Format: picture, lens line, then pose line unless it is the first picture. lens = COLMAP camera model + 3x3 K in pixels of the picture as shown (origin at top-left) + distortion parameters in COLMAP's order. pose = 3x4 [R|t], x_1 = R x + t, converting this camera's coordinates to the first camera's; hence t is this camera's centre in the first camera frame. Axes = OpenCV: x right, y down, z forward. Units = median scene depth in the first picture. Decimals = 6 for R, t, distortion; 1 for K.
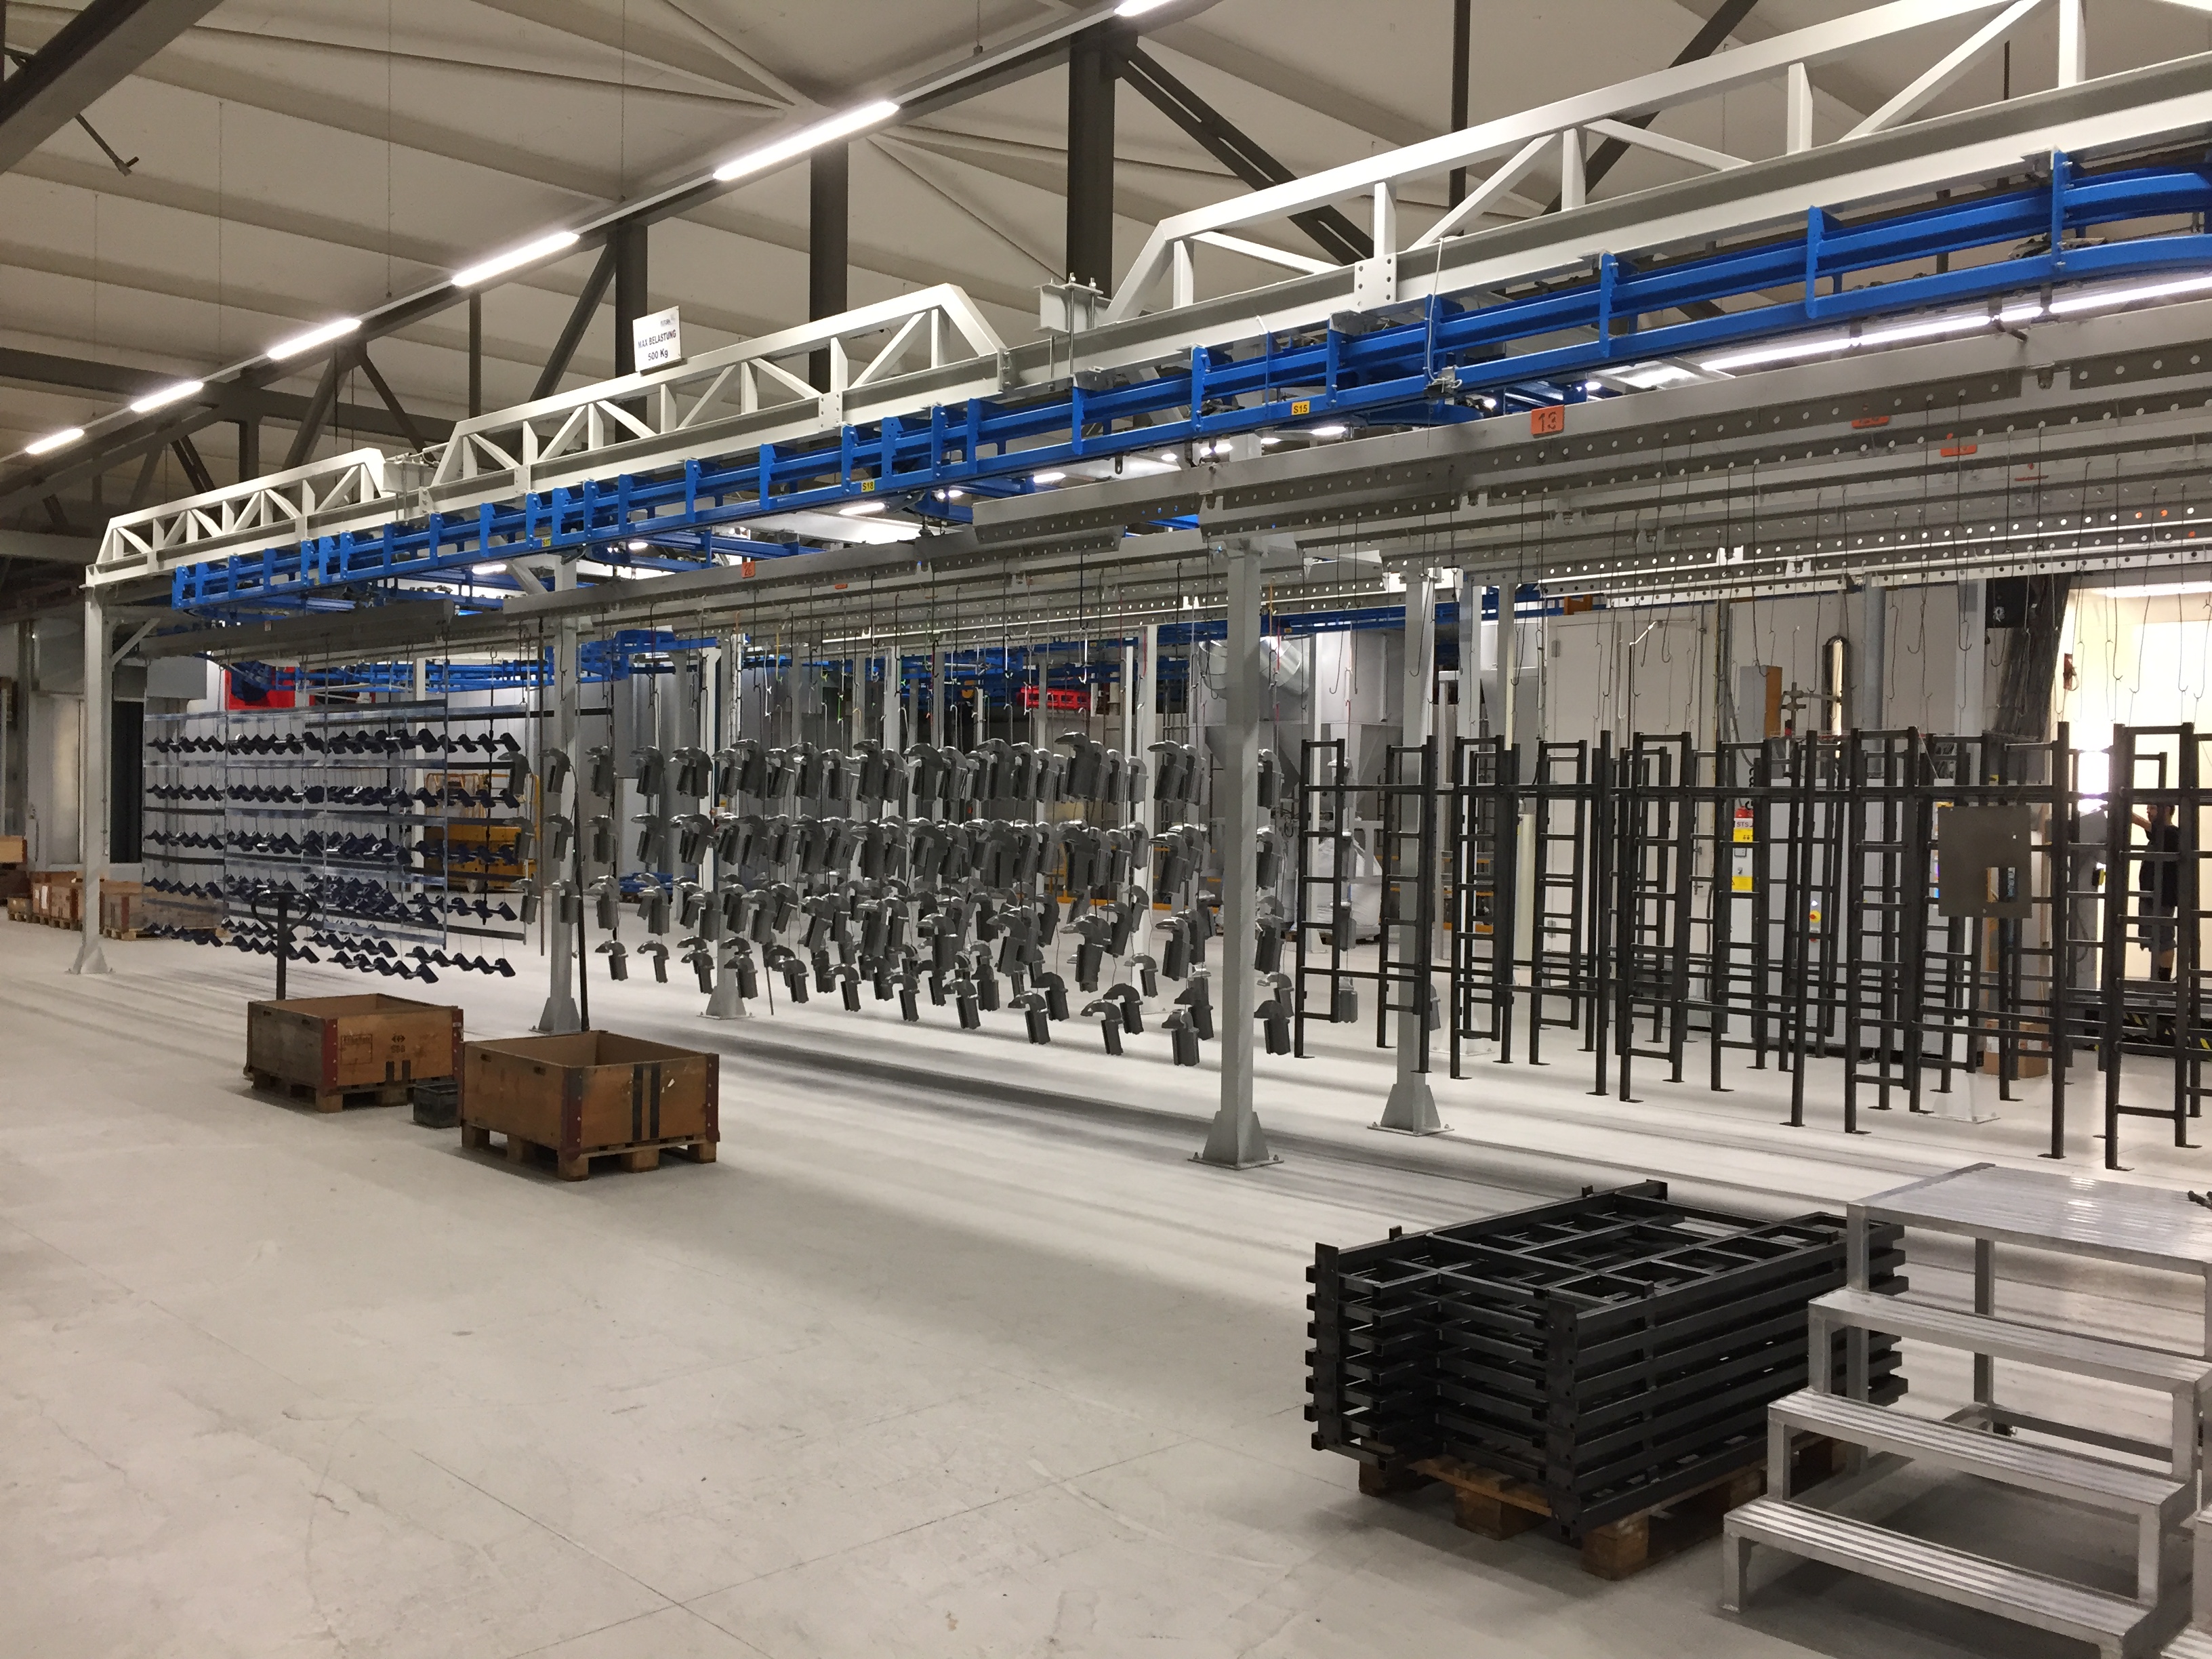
lens RADIAL K [[1900.0, 0, 1105.9], [0, 1900.0, 823.7], [0, 0, 1]] dist [0.068845, 0.004337]
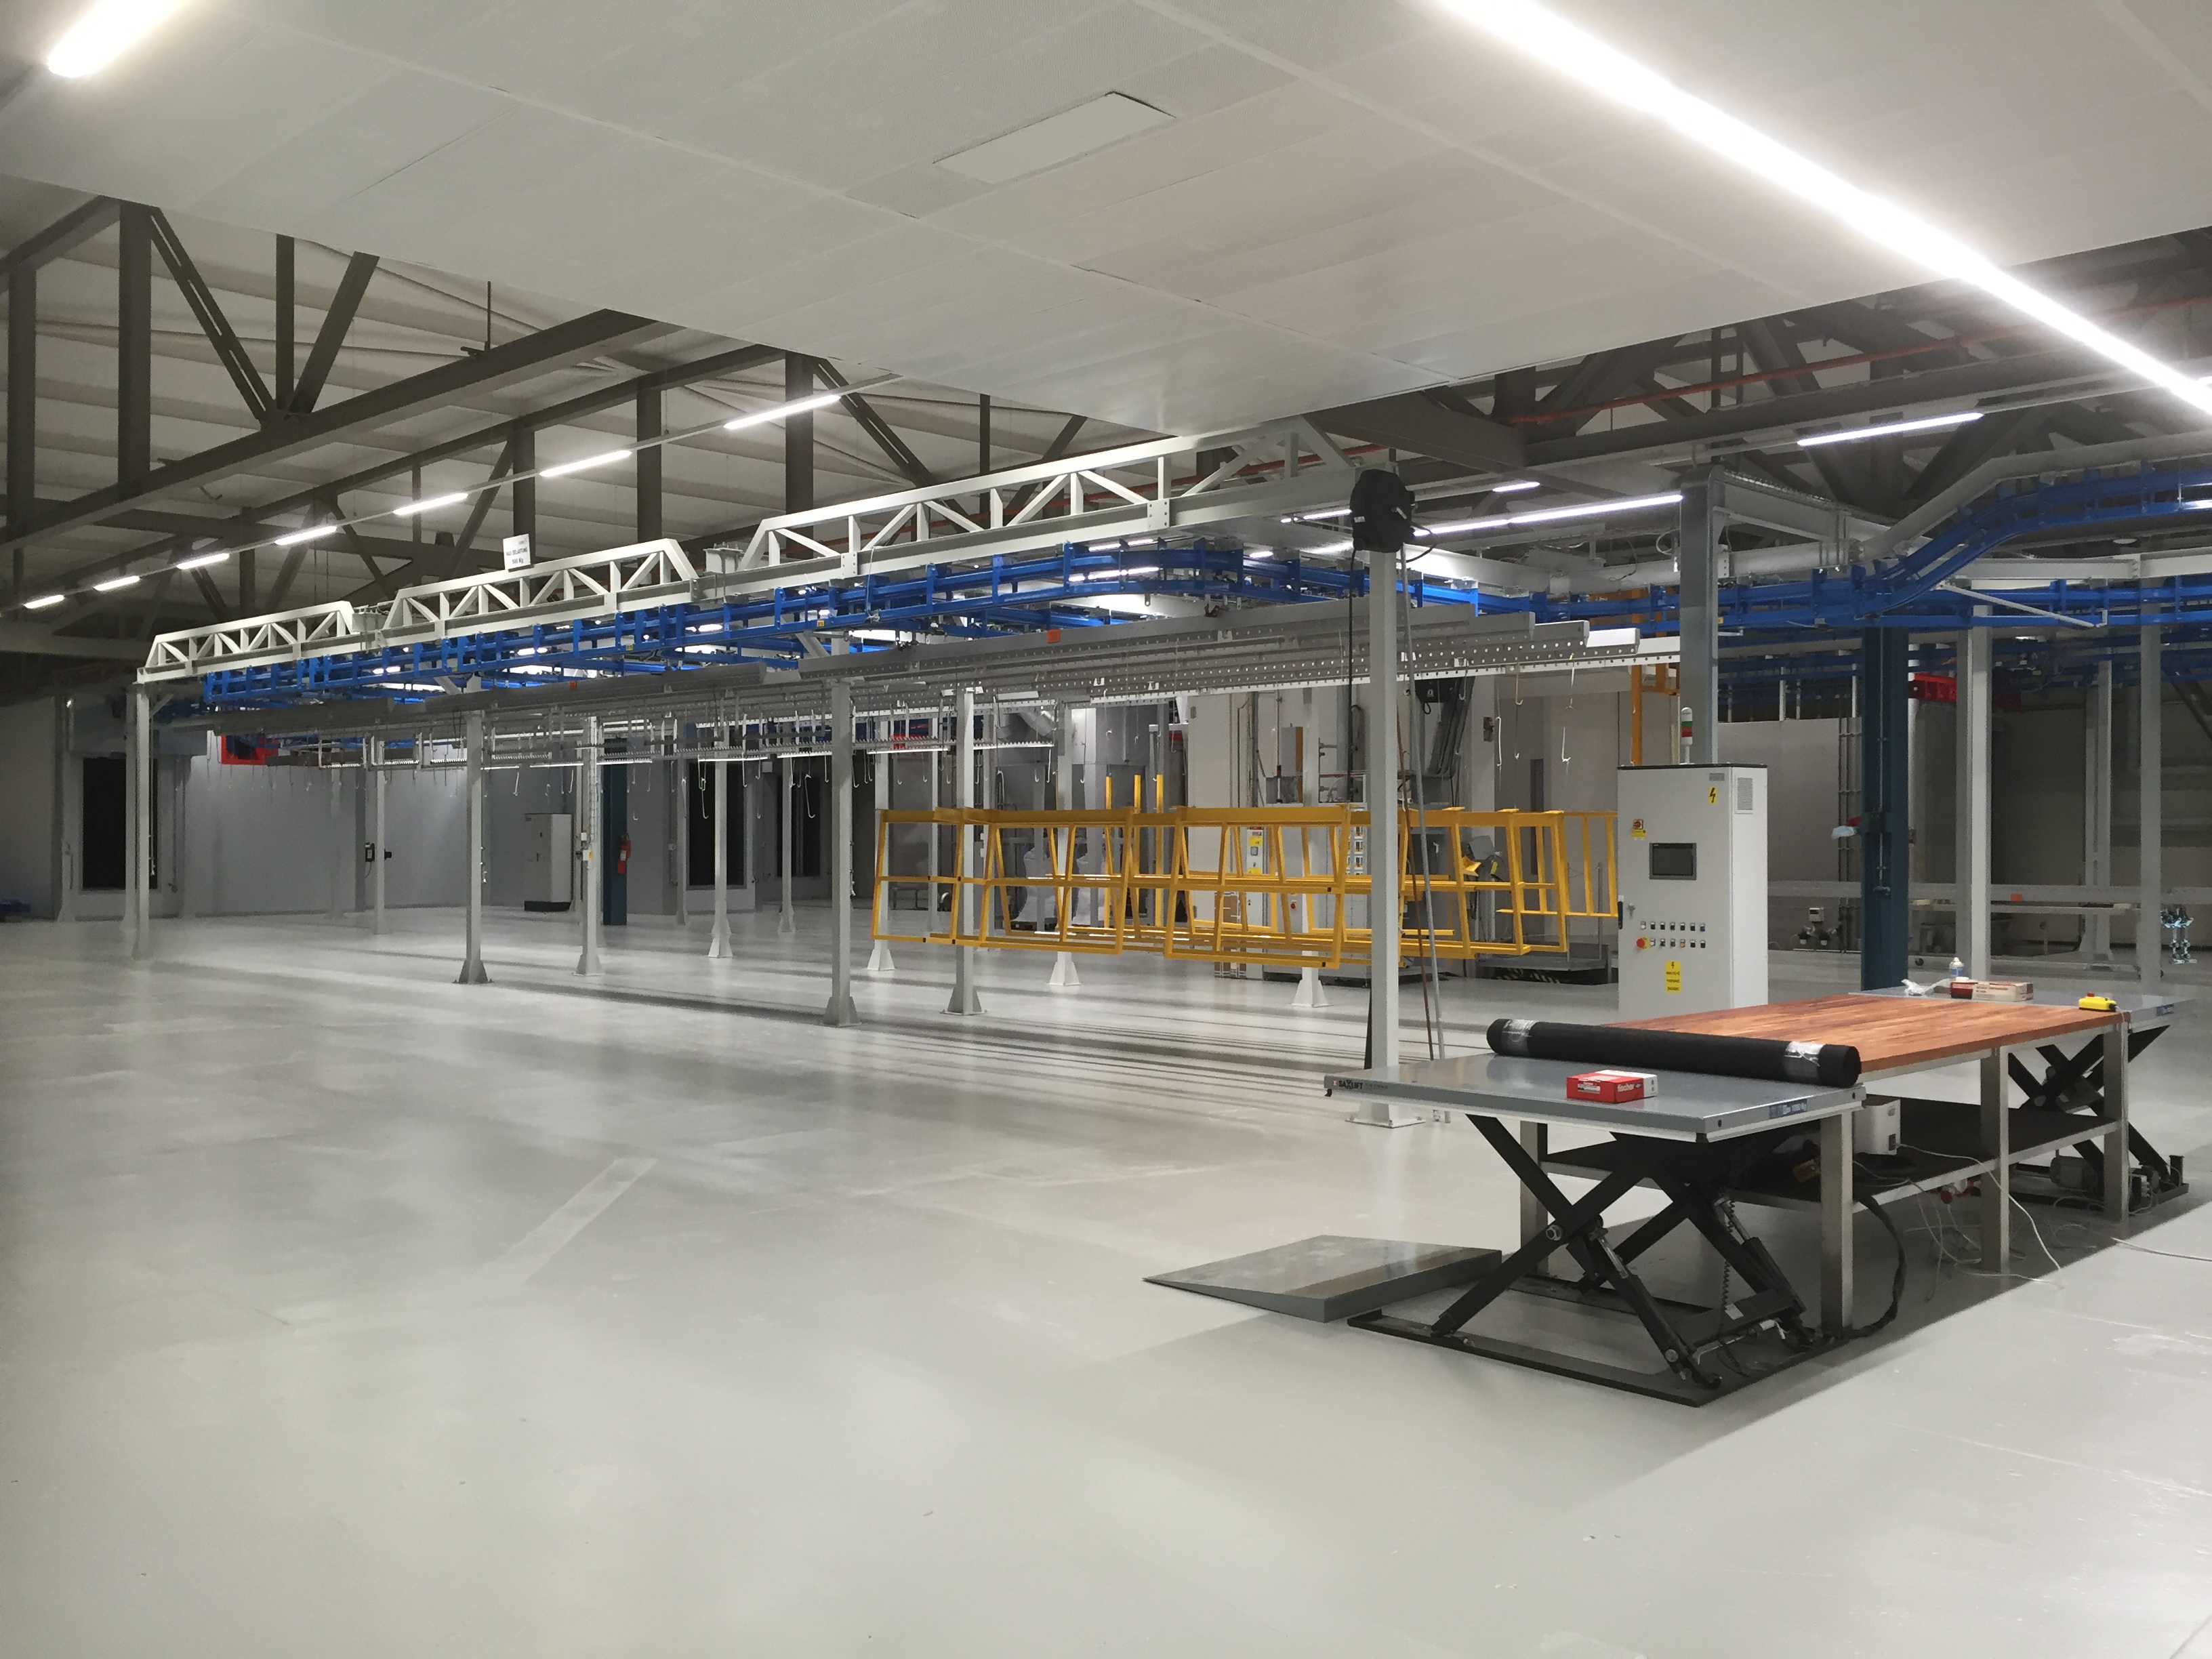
lens RADIAL K [[1900.0, 0, 1105.7], [0, 1900.0, 829.0], [0, 0, 1]] dist [0.068845, 0.004337]
pose [[0.999833, -0.012513, 0.013328, 0.227820], [0.012708, 0.999812, -0.014651, 0.017524], [-0.013142, 0.014818, 0.999804, -0.604357]]
